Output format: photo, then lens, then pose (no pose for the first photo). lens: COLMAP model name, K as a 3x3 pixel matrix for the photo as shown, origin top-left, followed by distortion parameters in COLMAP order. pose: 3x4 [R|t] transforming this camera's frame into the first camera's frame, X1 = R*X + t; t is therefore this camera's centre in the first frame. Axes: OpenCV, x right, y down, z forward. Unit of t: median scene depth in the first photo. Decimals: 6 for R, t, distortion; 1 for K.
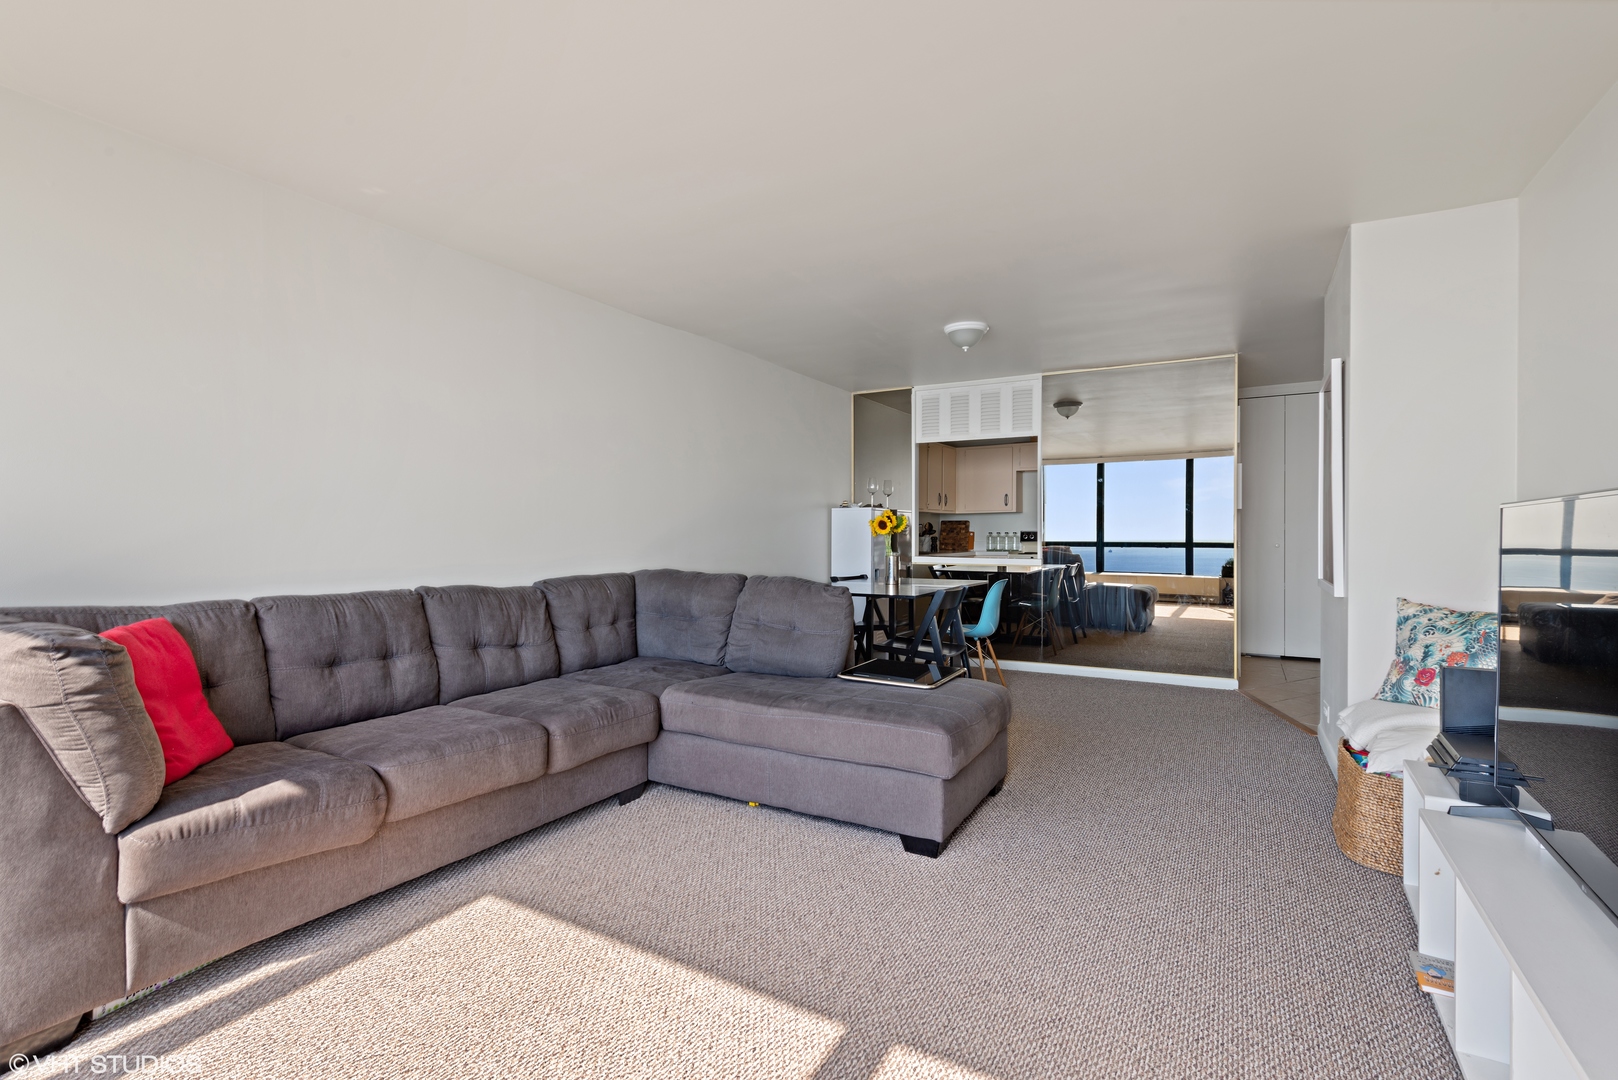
lens RADIAL K [[757.7, 0, 801.0], [0, 757.7, 534.9], [0, 0, 1]] dist [0.000442, 0.000190]
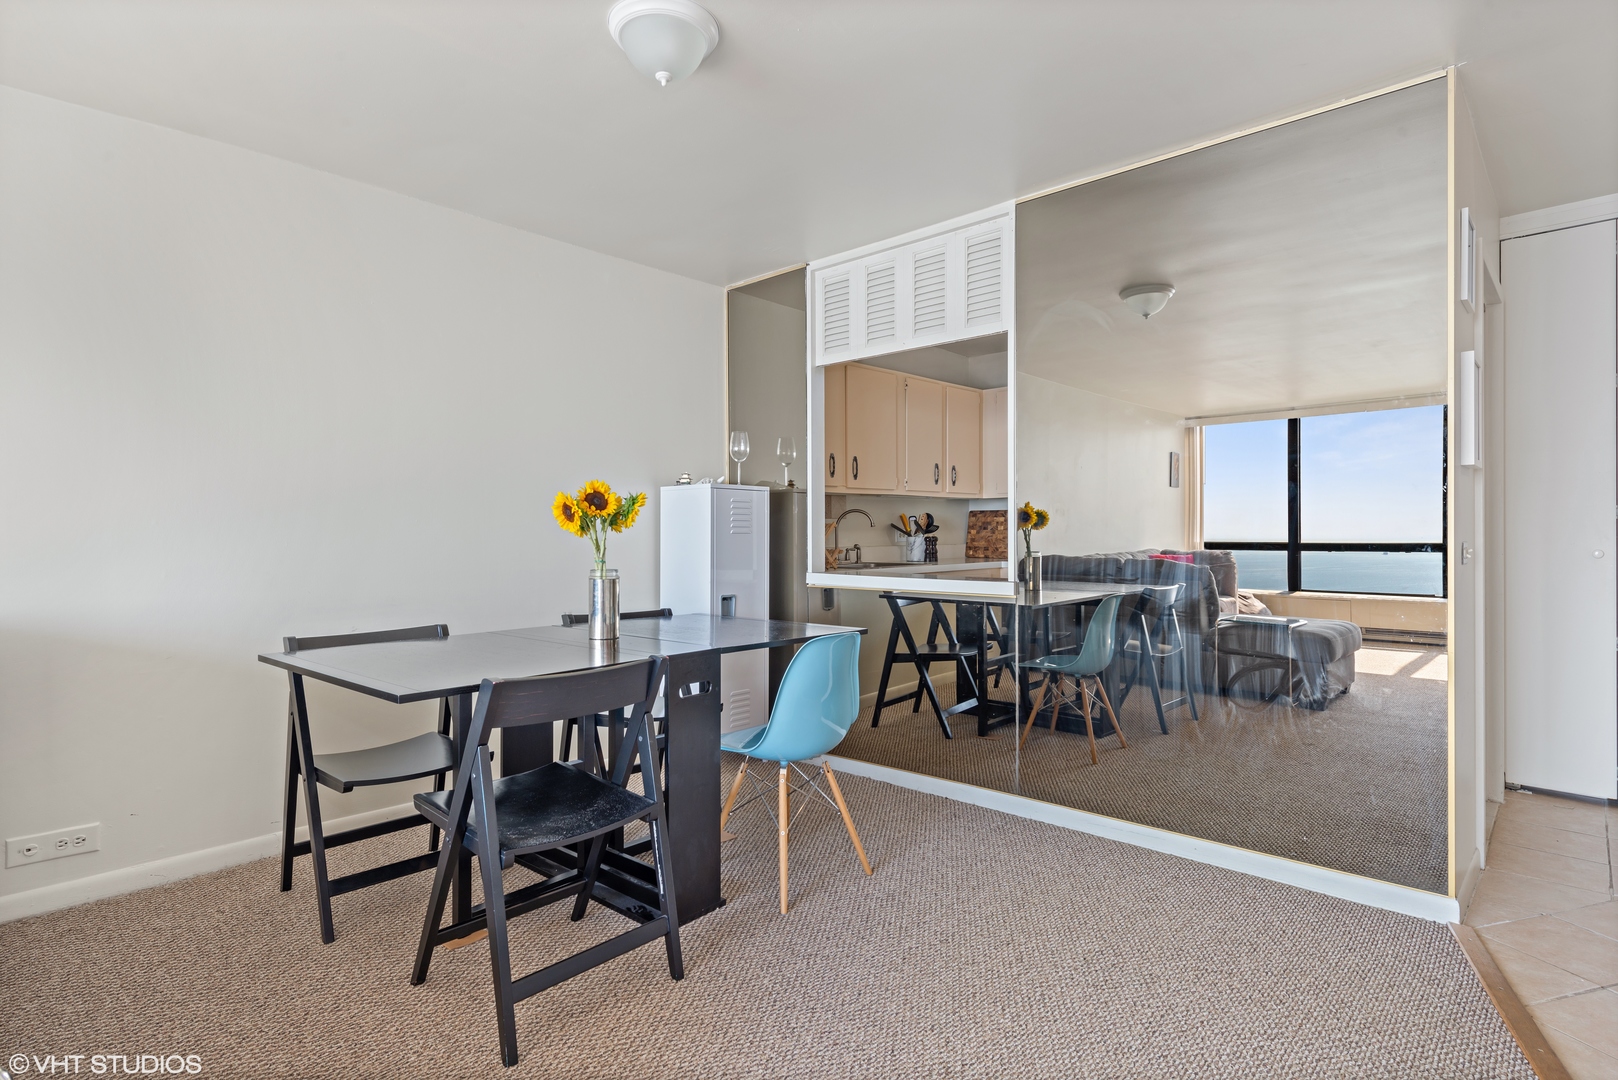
lens RADIAL K [[845.2, 0, 809.0], [0, 845.2, 540.0], [0, 0, 1]] dist [0.014159, -0.000404]
pose [[0.976935, -0.006179, -0.213447, 0.272952], [0.007225, 0.999965, 0.004119, 0.001971], [0.213414, -0.005566, 0.976946, 0.395088]]
